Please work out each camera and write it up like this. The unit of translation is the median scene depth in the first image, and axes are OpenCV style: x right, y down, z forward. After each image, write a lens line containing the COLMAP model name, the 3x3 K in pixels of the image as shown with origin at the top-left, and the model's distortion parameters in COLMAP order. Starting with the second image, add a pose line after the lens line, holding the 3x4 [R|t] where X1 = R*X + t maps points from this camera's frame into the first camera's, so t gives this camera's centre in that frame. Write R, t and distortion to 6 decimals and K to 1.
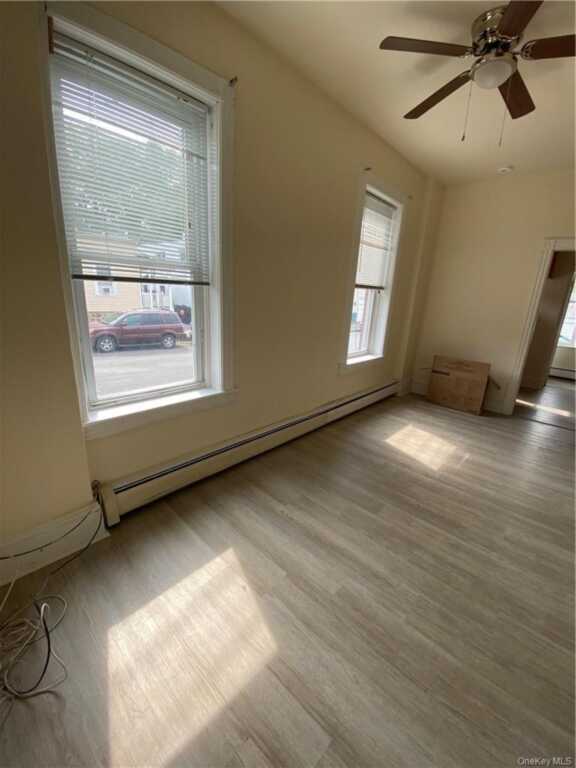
lens RADIAL K [[307.7, 0, 288.0], [0, 307.7, 384.0], [0, 0, 1]] dist [0.001235, -0.013071]
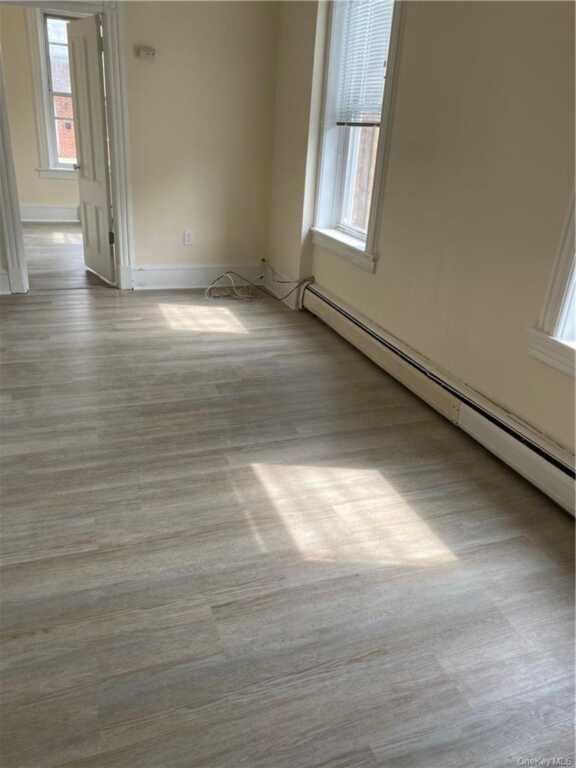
lens RADIAL K [[583.2, 0, 319.0], [0, 583.2, 384.1], [0, 0, 1]] dist [0.005234, 0.000046]
pose [[-0.398065, 0.302236, -0.866139, 1.499427], [-0.346345, 0.824776, 0.446978, -0.391333], [0.849464, 0.477909, -0.223637, 1.522252]]
